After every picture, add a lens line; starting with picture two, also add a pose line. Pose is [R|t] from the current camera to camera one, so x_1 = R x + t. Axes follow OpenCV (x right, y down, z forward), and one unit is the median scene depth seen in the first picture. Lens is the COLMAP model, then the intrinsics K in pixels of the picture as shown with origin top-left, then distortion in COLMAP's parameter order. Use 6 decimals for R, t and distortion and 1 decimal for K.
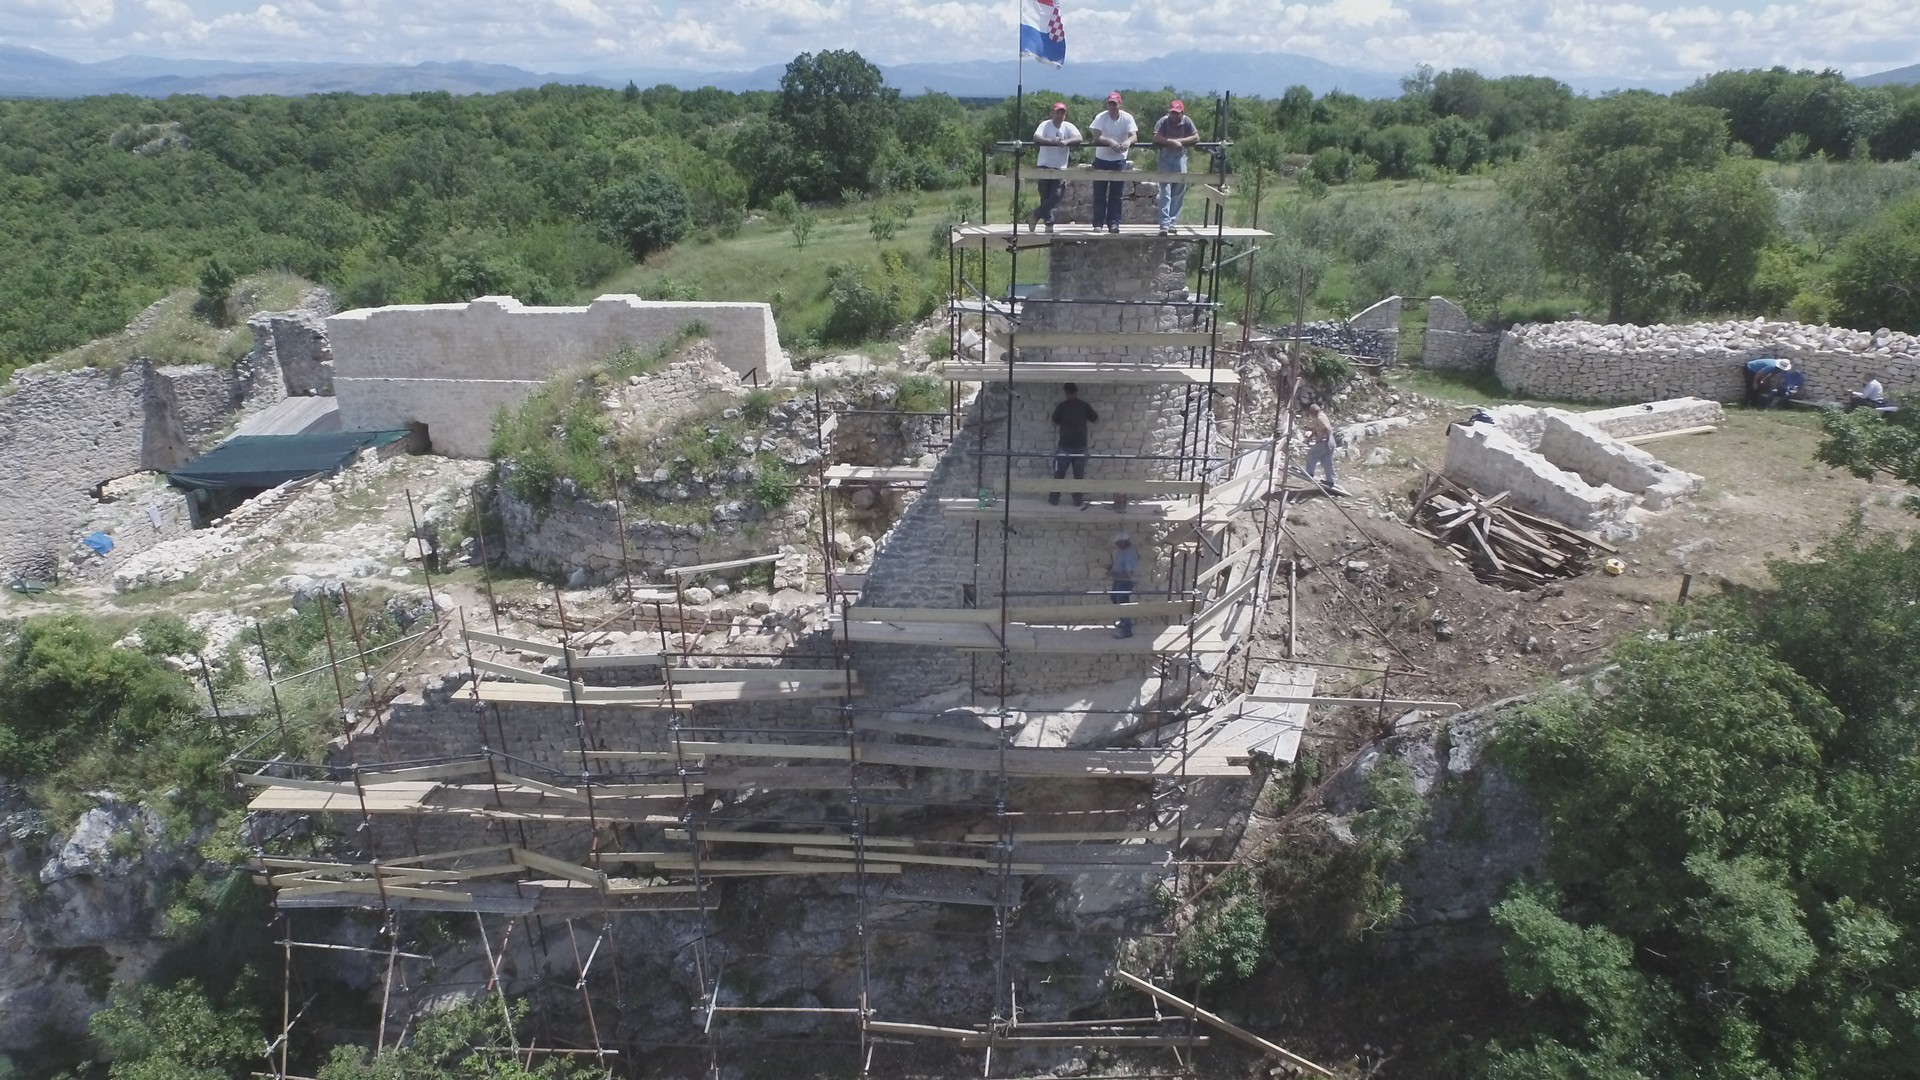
lens RADIAL K [[1029.8, 0, 960.0], [0, 1029.8, 540.0], [0, 0, 1]] dist [-0.097692, 0.058471]
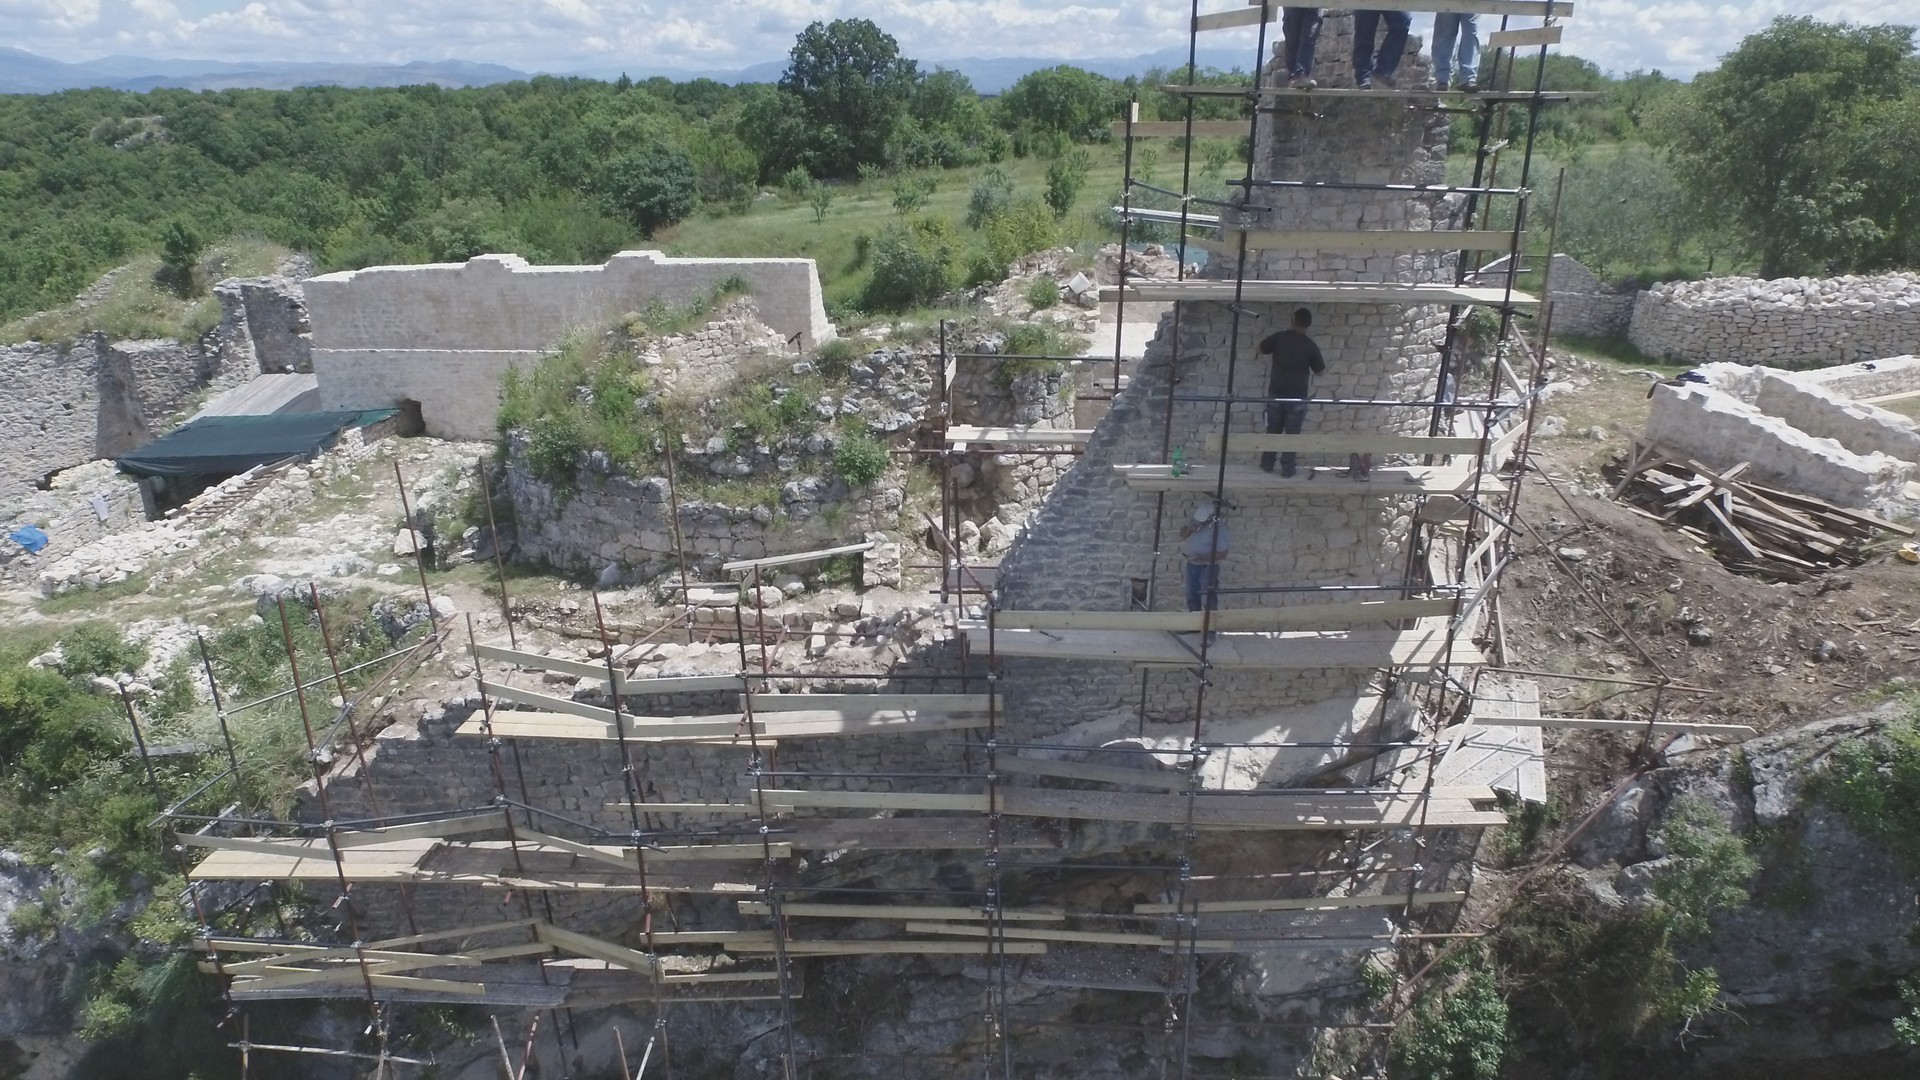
lens RADIAL K [[1029.8, 0, 960.0], [0, 1029.8, 540.0], [0, 0, 1]] dist [-0.097692, 0.058471]
pose [[0.999960, -0.006179, 0.006475, -0.108144], [0.006164, 0.999978, 0.002339, 0.009746], [-0.006489, -0.002299, 0.999976, 0.200107]]
